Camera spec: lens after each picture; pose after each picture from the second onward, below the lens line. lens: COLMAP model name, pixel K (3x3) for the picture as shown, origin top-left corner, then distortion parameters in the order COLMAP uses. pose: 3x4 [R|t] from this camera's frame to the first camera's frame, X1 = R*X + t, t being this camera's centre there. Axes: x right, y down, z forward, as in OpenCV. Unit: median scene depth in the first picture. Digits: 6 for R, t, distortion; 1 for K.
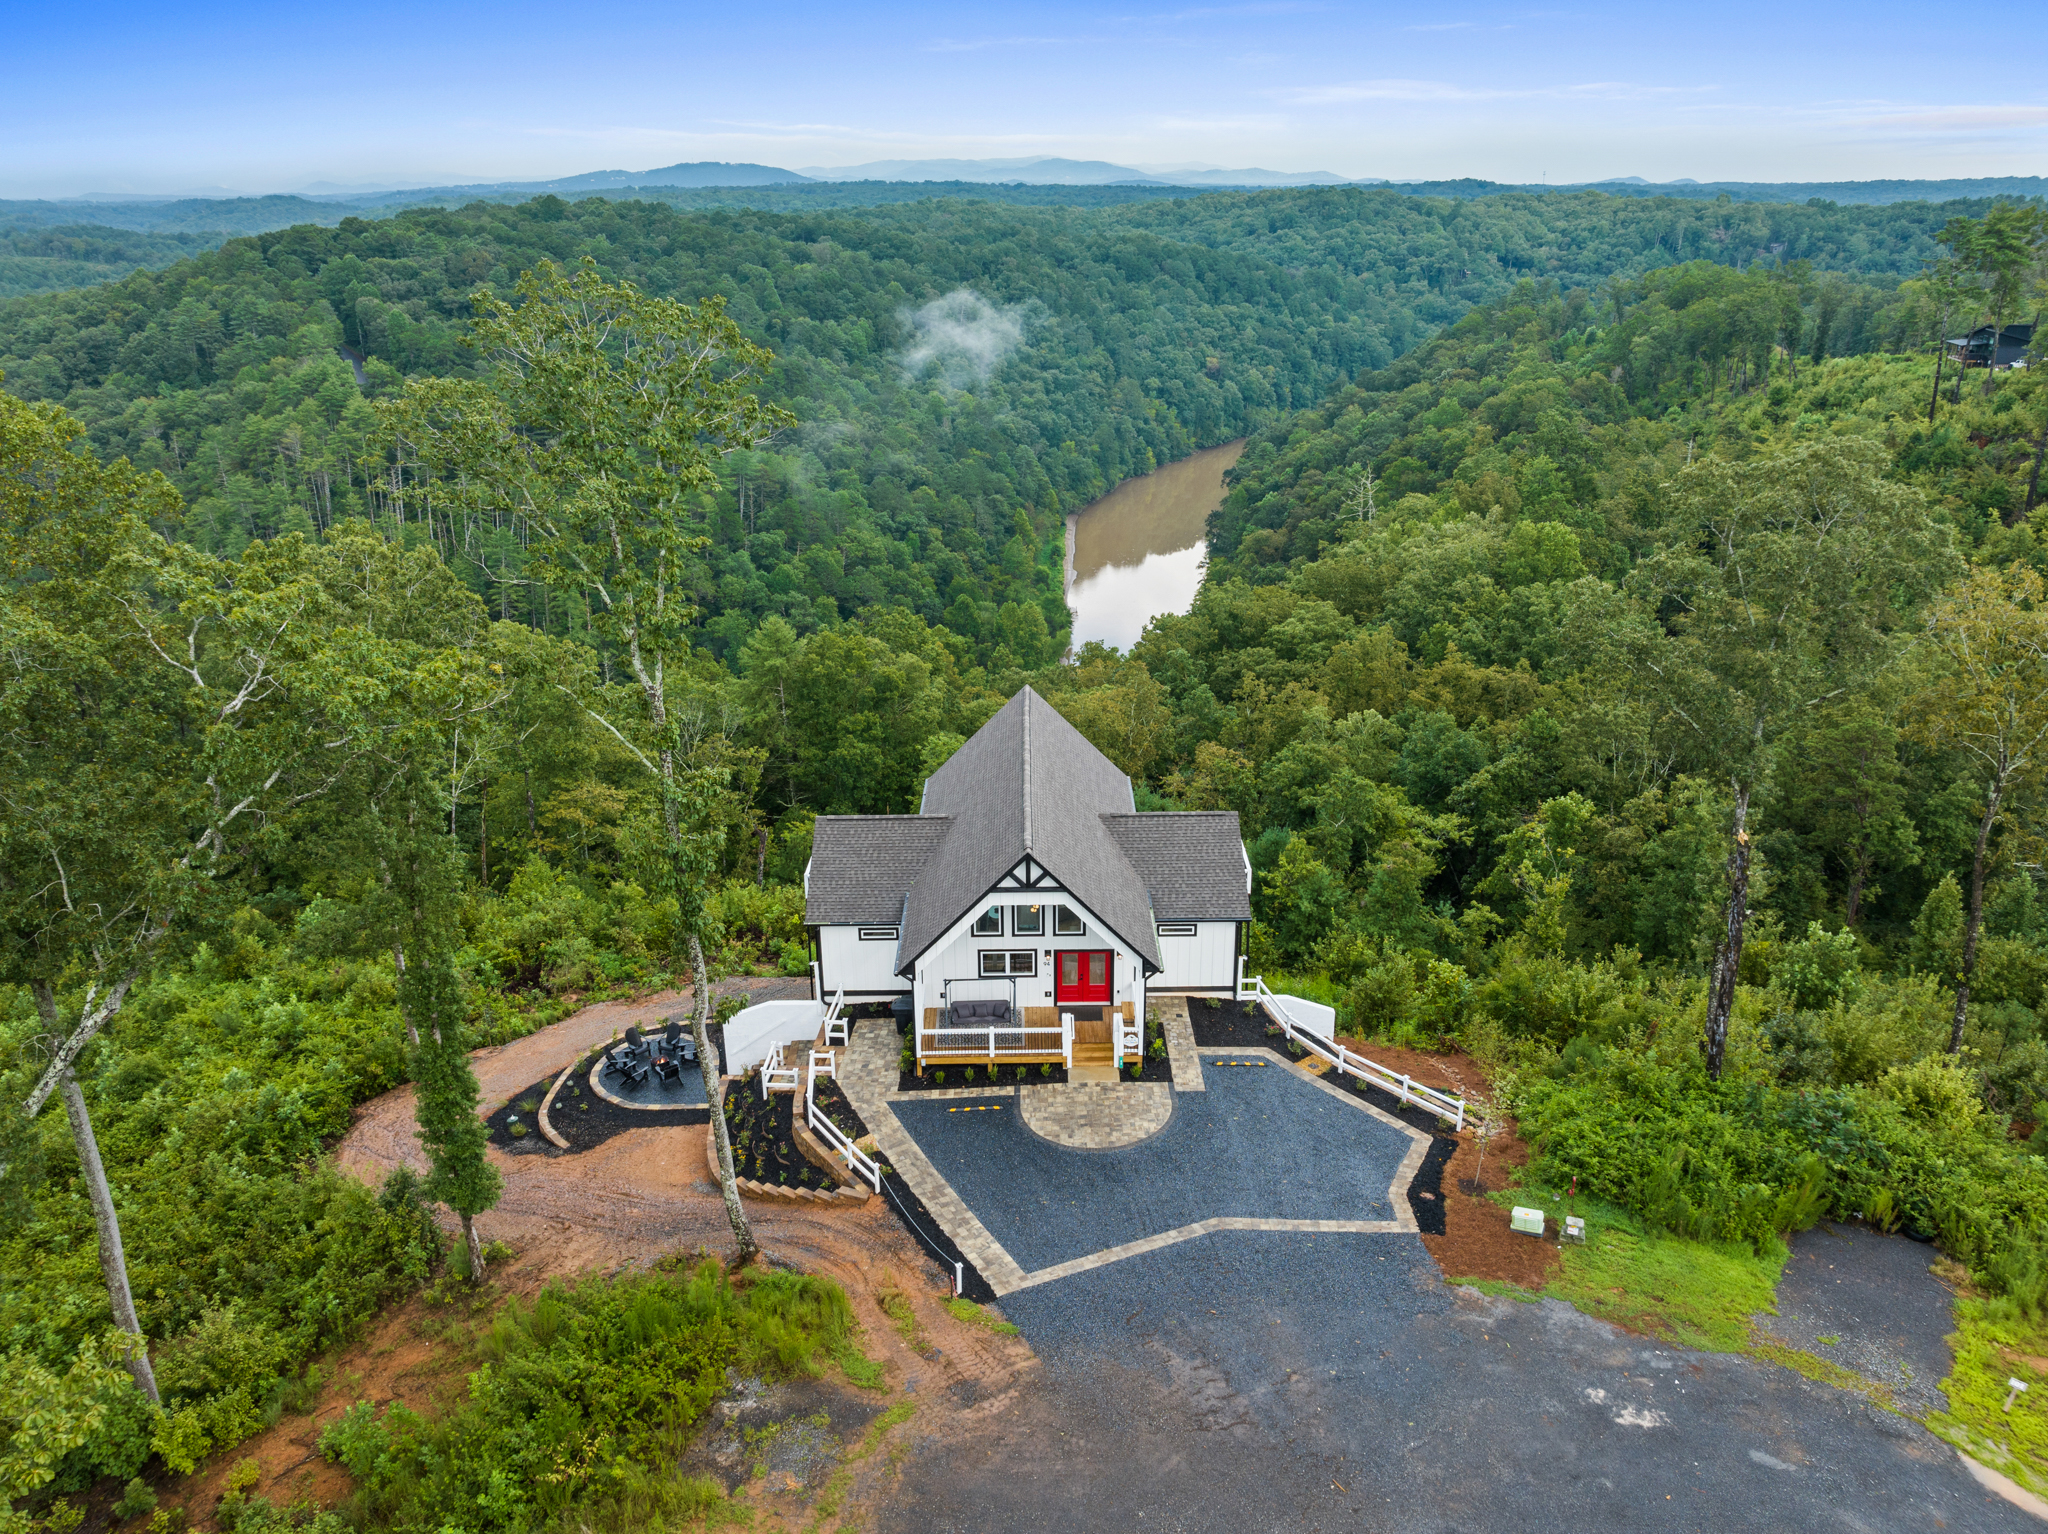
lens RADIAL K [[1433.1, 0, 1024.0], [0, 1433.1, 767.0], [0, 0, 1]] dist [-0.041505, 0.004676]
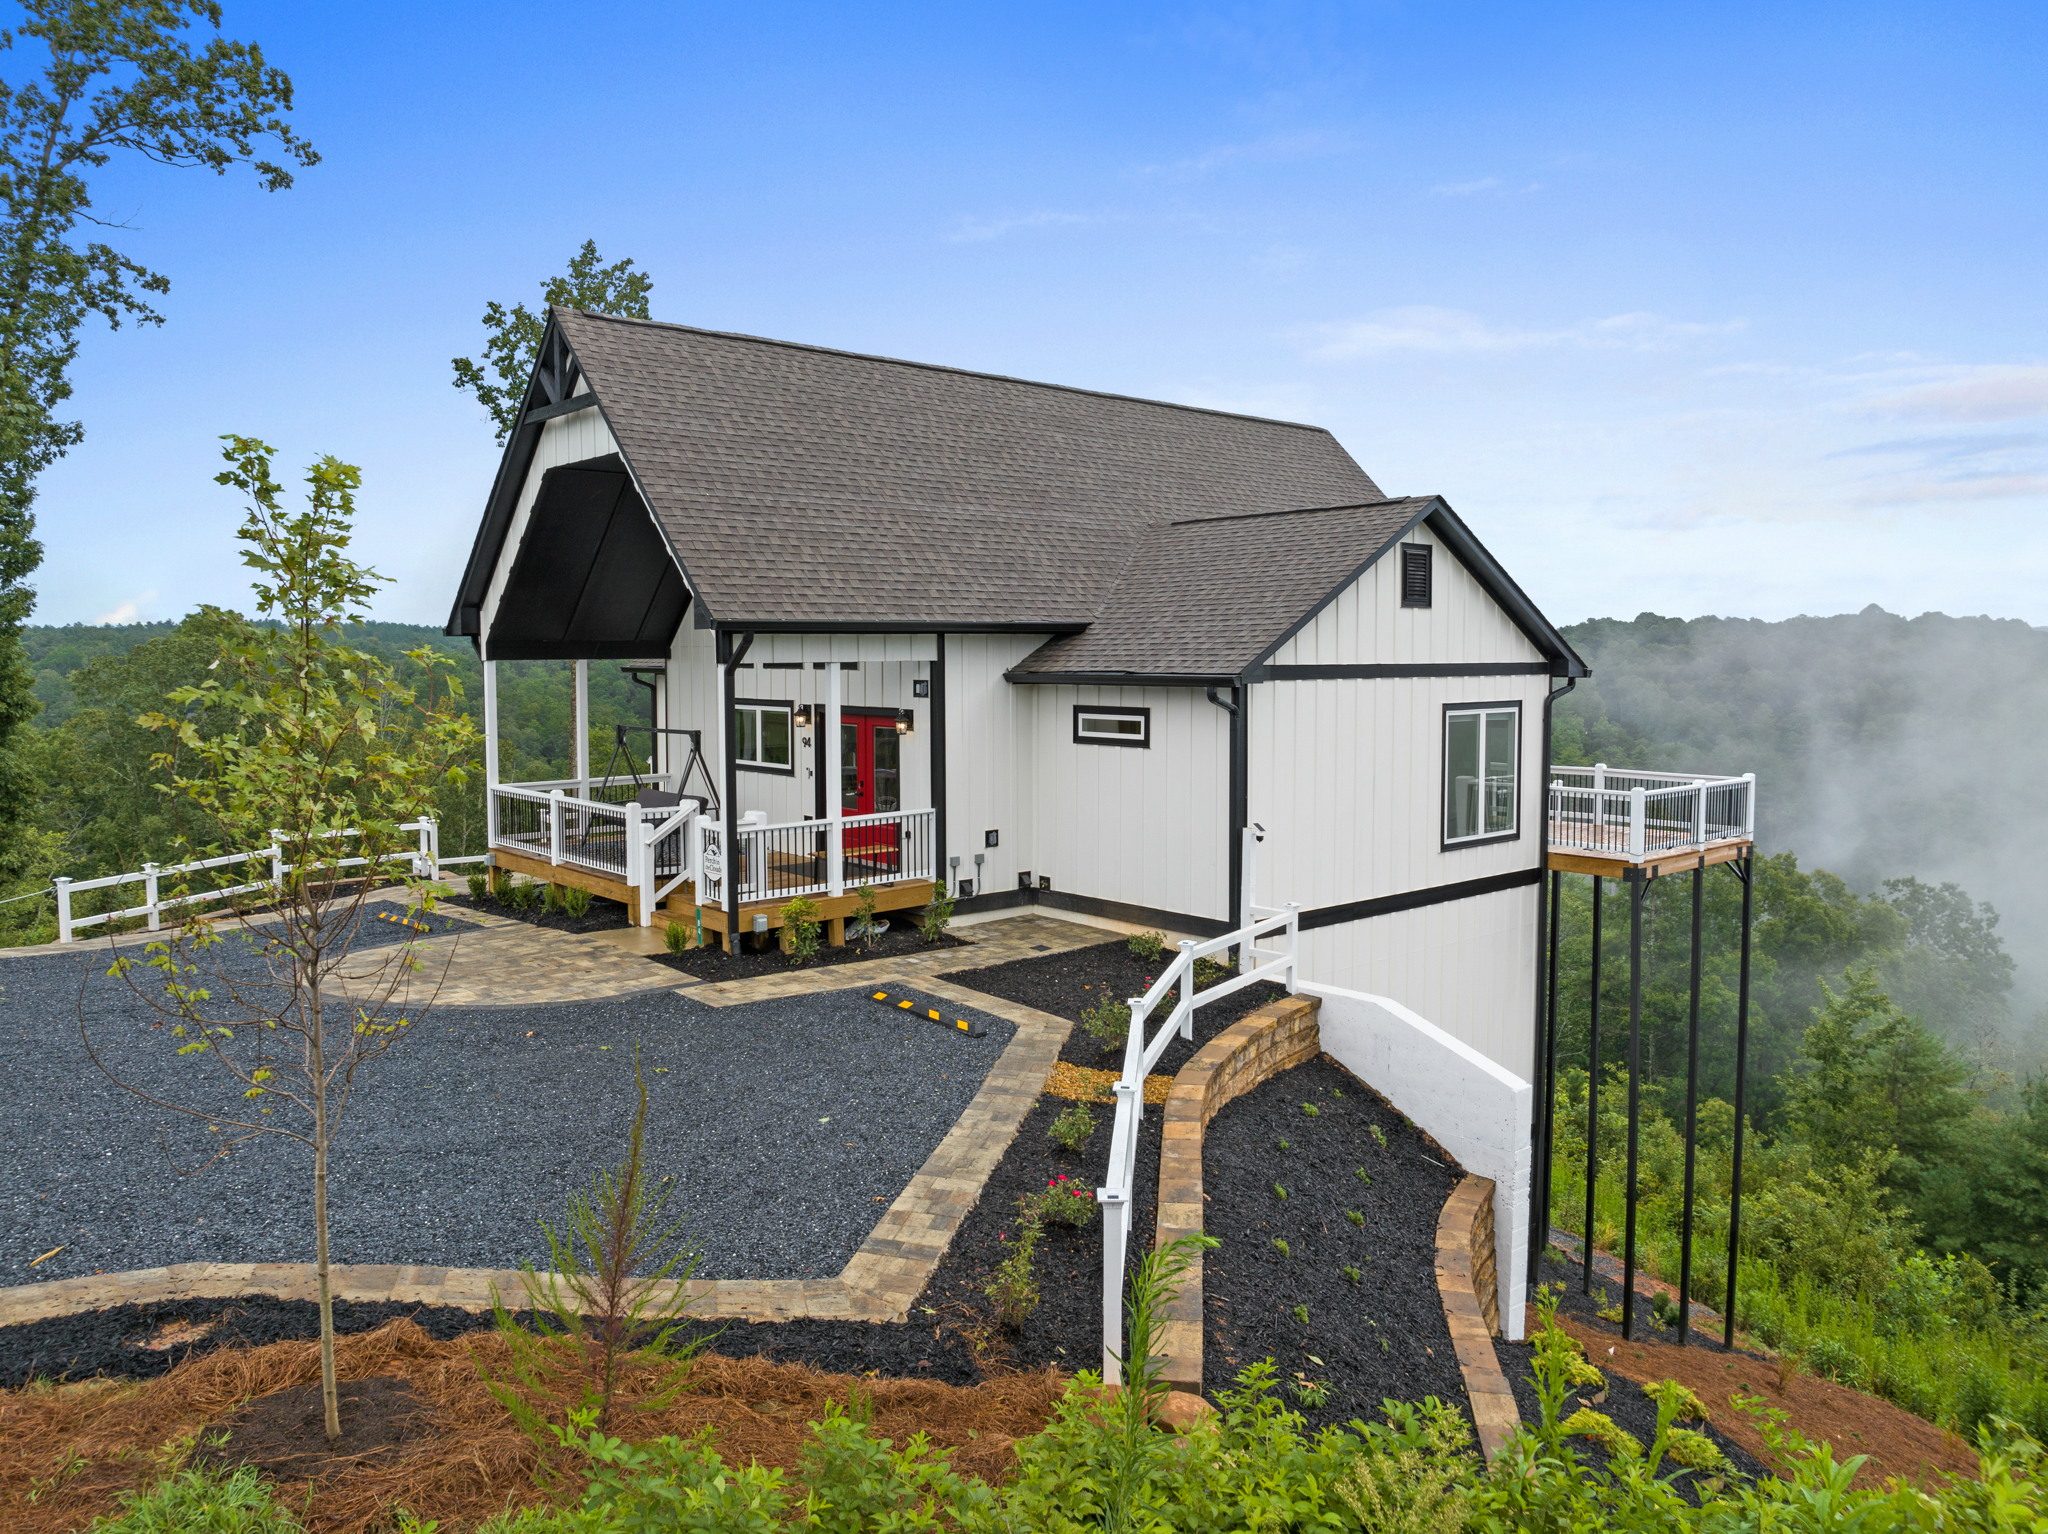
lens RADIAL K [[1466.8, 0, 1027.4], [0, 1466.8, 753.4], [0, 0, 1]] dist [-0.053900, 0.029302]
pose [[0.651684, 0.062783, -0.755888, 0.373754], [-0.287840, 0.942491, -0.169878, 0.189685], [0.701752, 0.328281, 0.632278, 0.751415]]
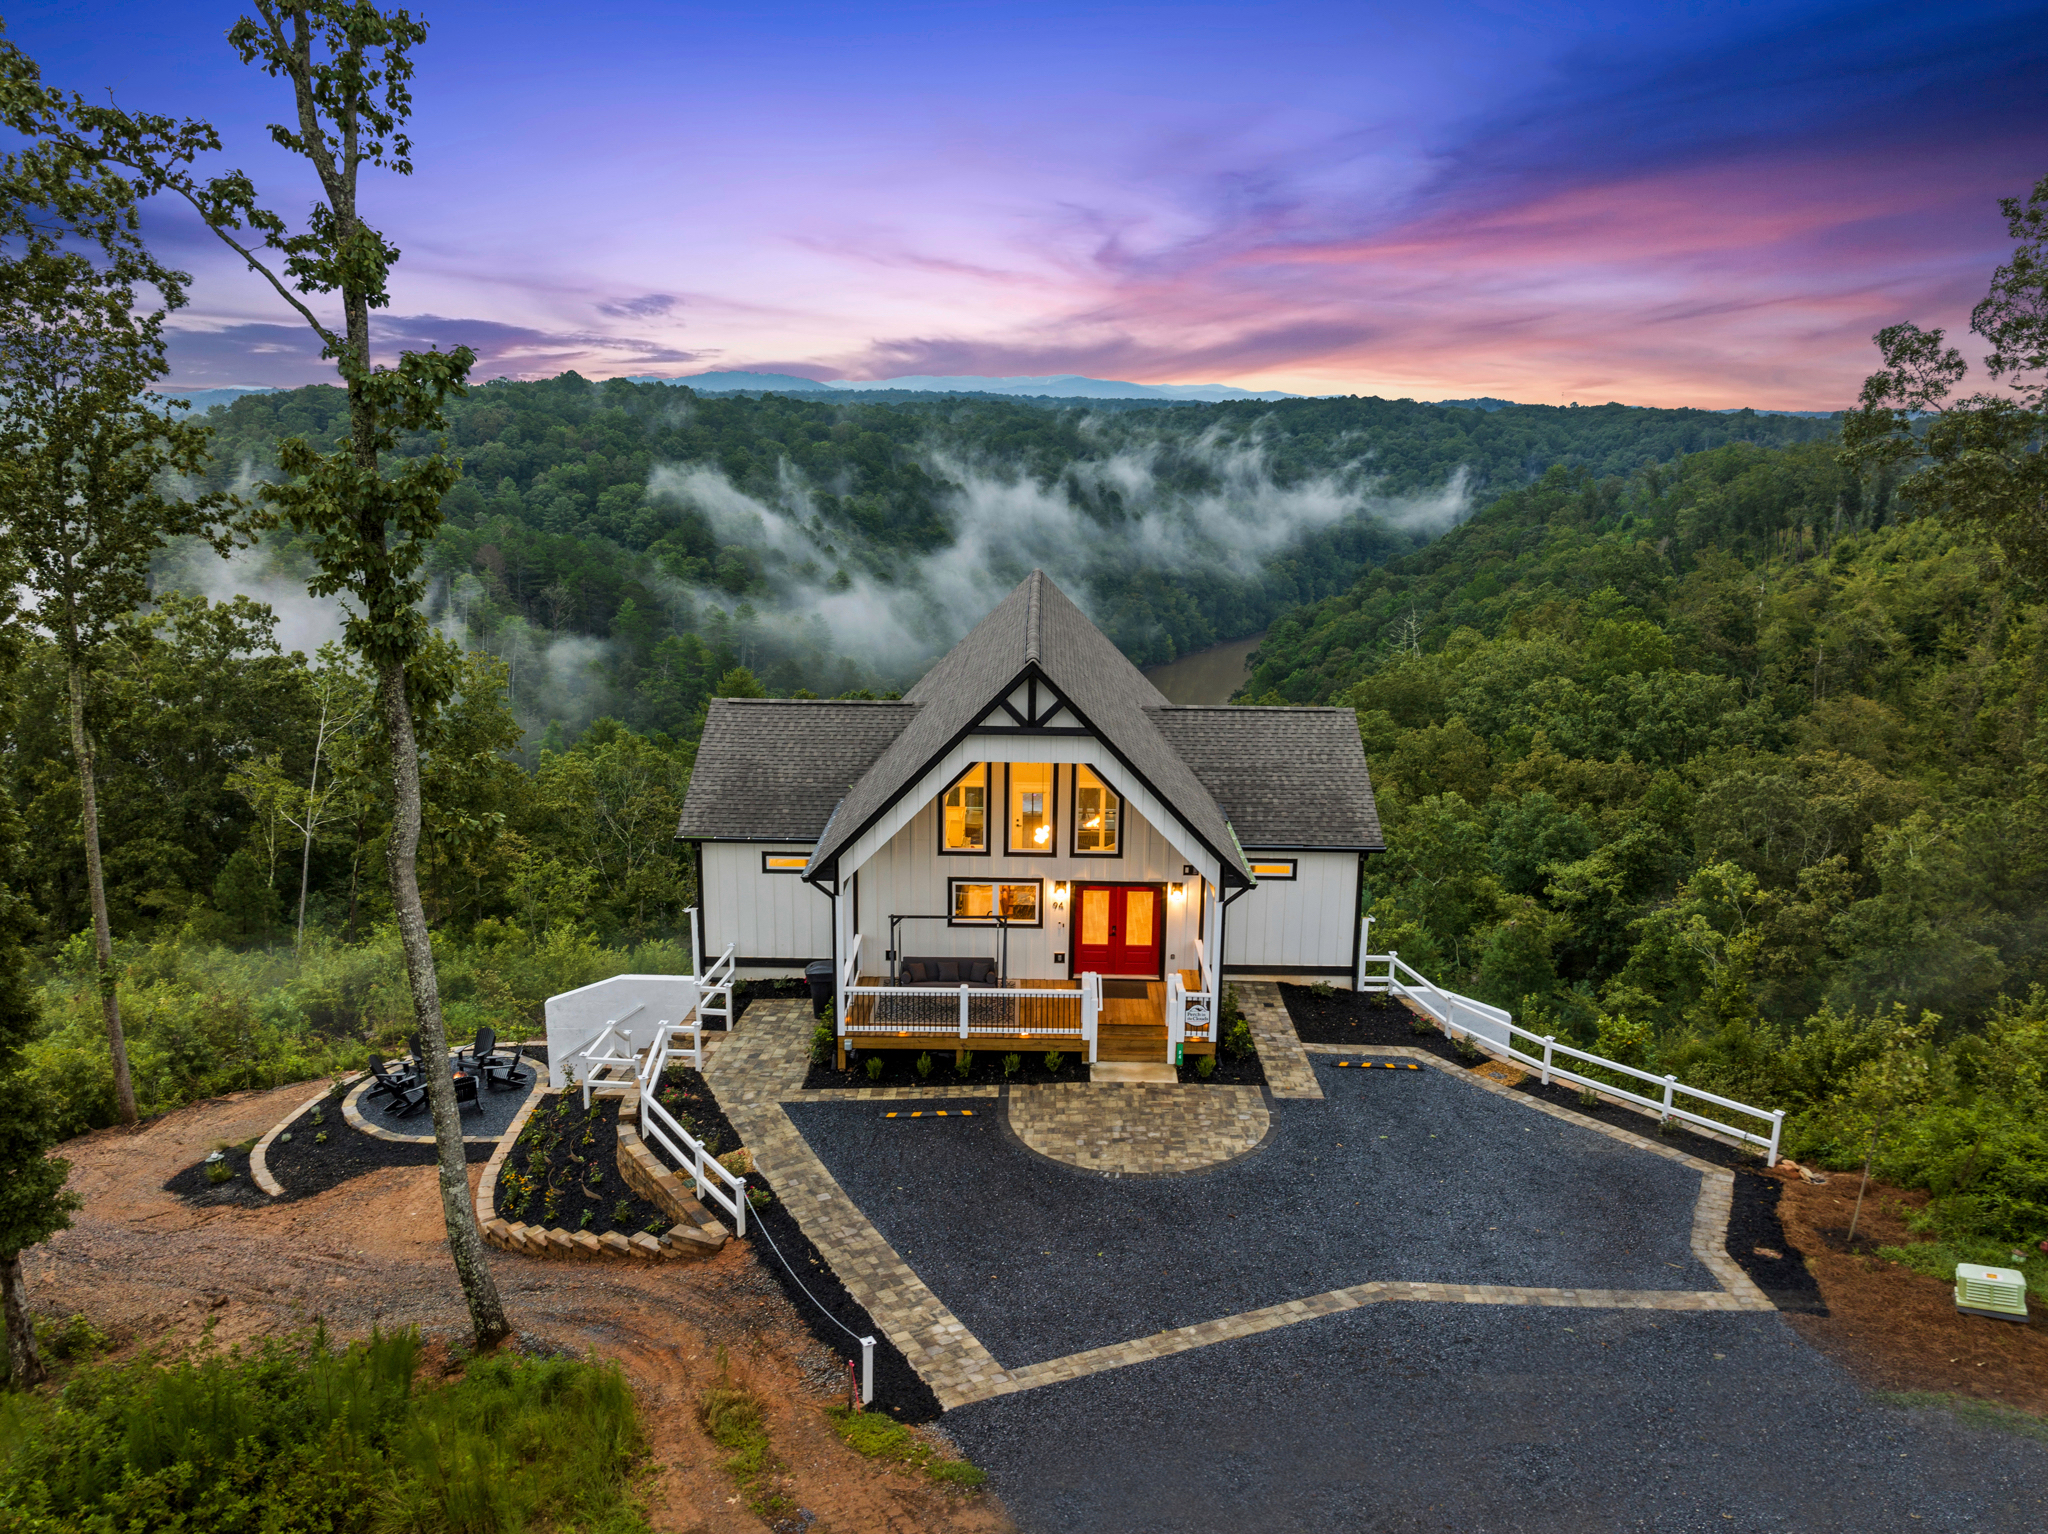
lens RADIAL K [[1479.4, 0, 1024.0], [0, 1479.4, 767.0], [0, 0, 1]] dist [-0.044057, -0.001843]
pose [[0.999616, 0.026342, -0.008565, 0.004841], [-0.027283, 0.989749, -0.140188, 0.163578], [0.004785, 0.140368, 0.990088, 0.347498]]
